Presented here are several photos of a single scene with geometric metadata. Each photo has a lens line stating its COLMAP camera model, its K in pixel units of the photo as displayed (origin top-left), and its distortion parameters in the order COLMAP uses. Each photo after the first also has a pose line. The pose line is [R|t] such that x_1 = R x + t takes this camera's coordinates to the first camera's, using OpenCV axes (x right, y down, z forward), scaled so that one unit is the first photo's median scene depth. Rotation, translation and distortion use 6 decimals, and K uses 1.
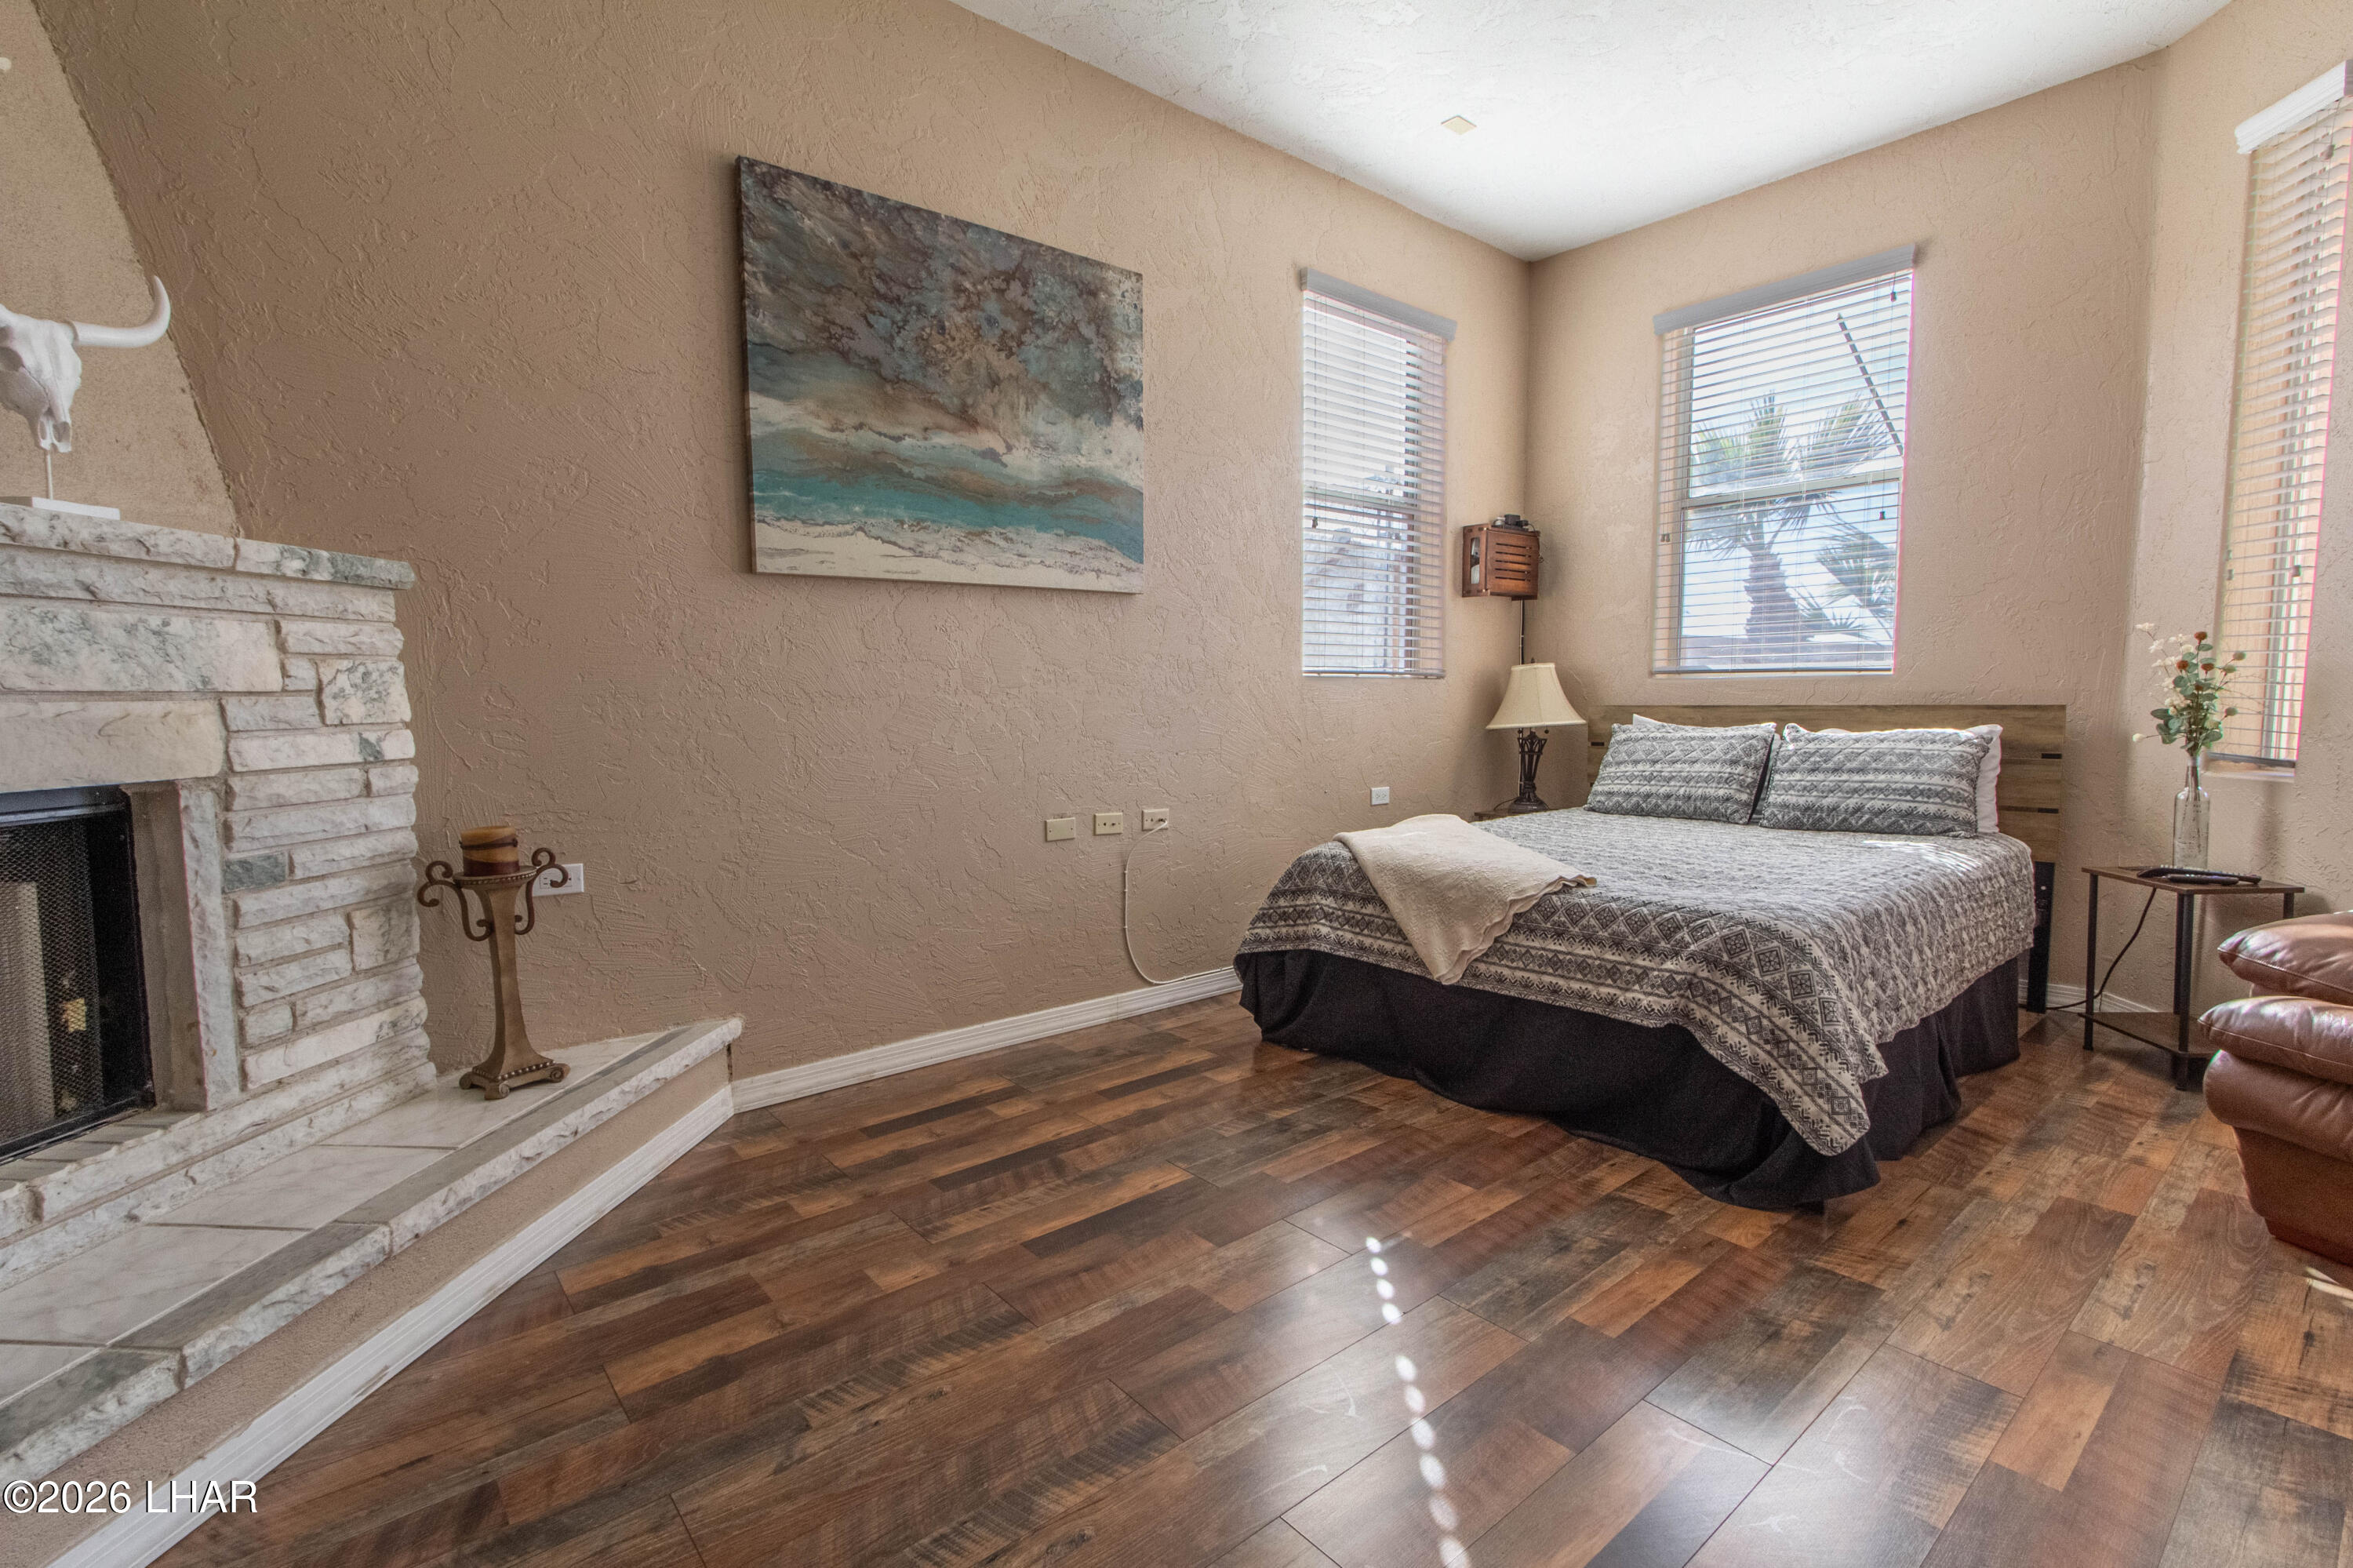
lens RADIAL K [[1065.7, 0, 1175.7], [0, 1065.7, 779.4], [0, 0, 1]] dist [-0.000423, -0.000467]
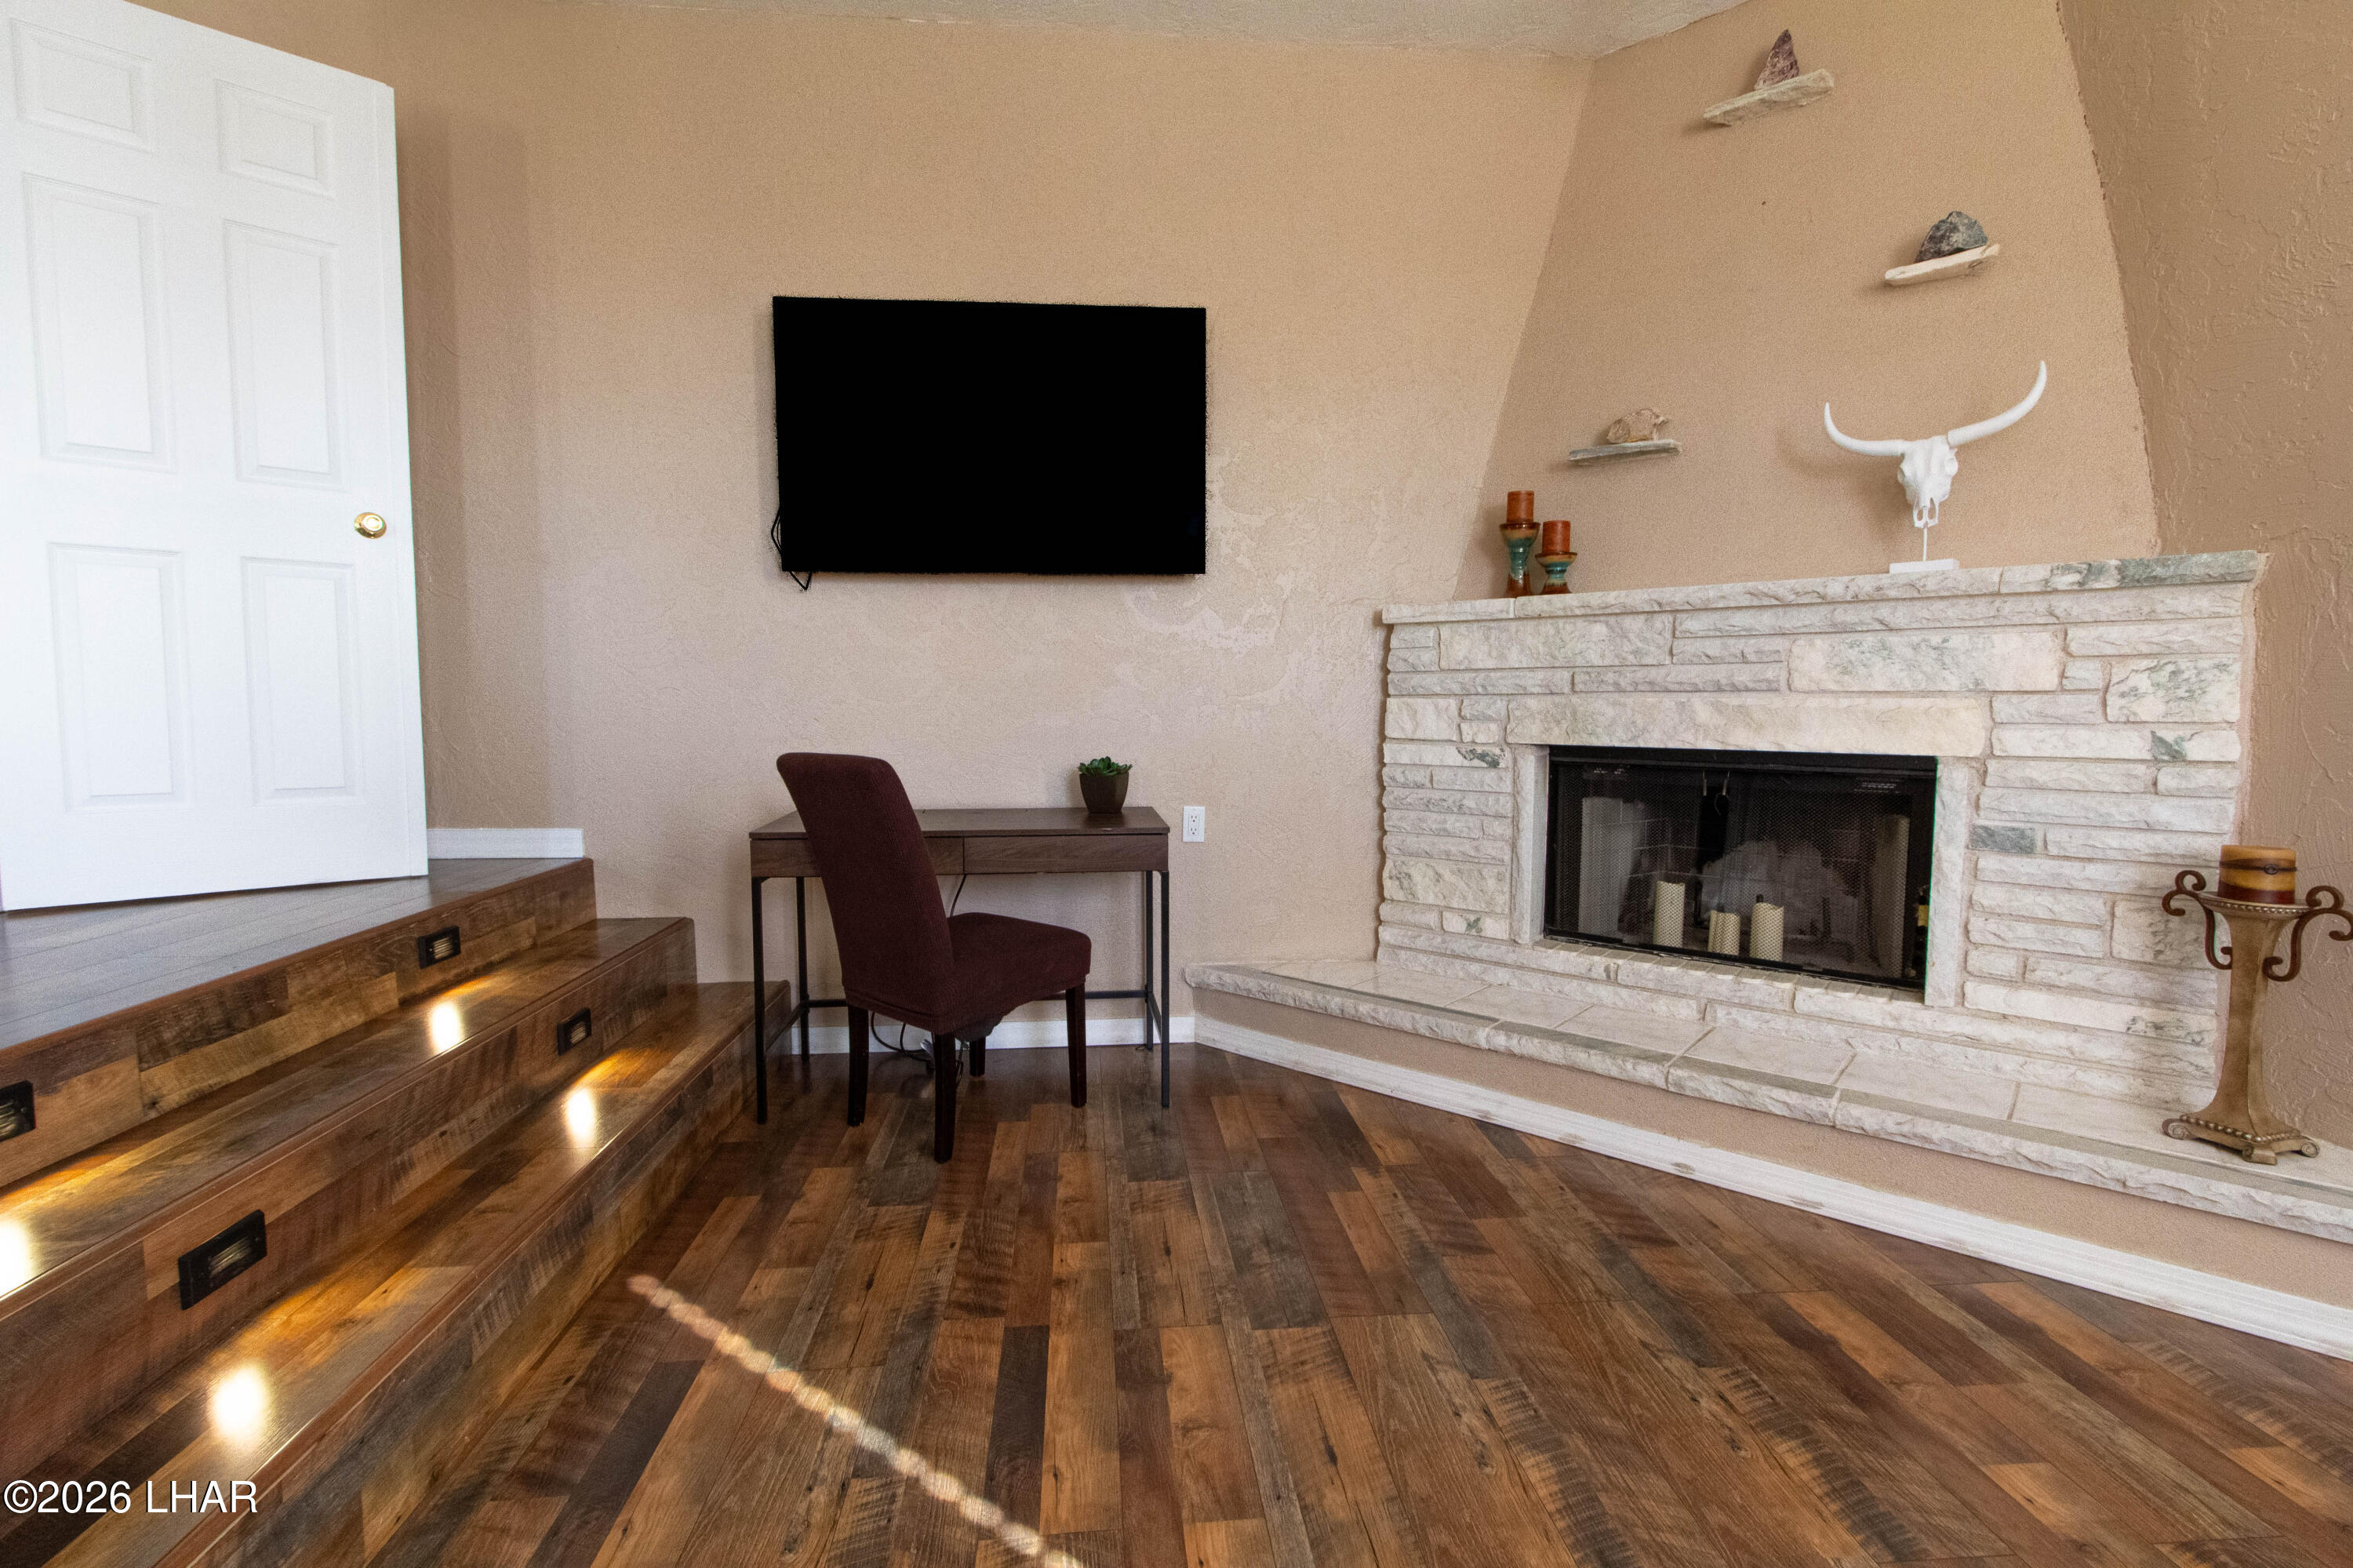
lens RADIAL K [[1065.7, 0, 1174.0], [0, 1065.7, 780.9], [0, 0, 1]] dist [-0.000423, -0.000467]
pose [[-0.571336, 0.073700, -0.817401, 0.654503], [-0.060308, 0.989497, 0.131370, -0.079715], [0.818498, 0.124352, -0.560890, 0.877854]]
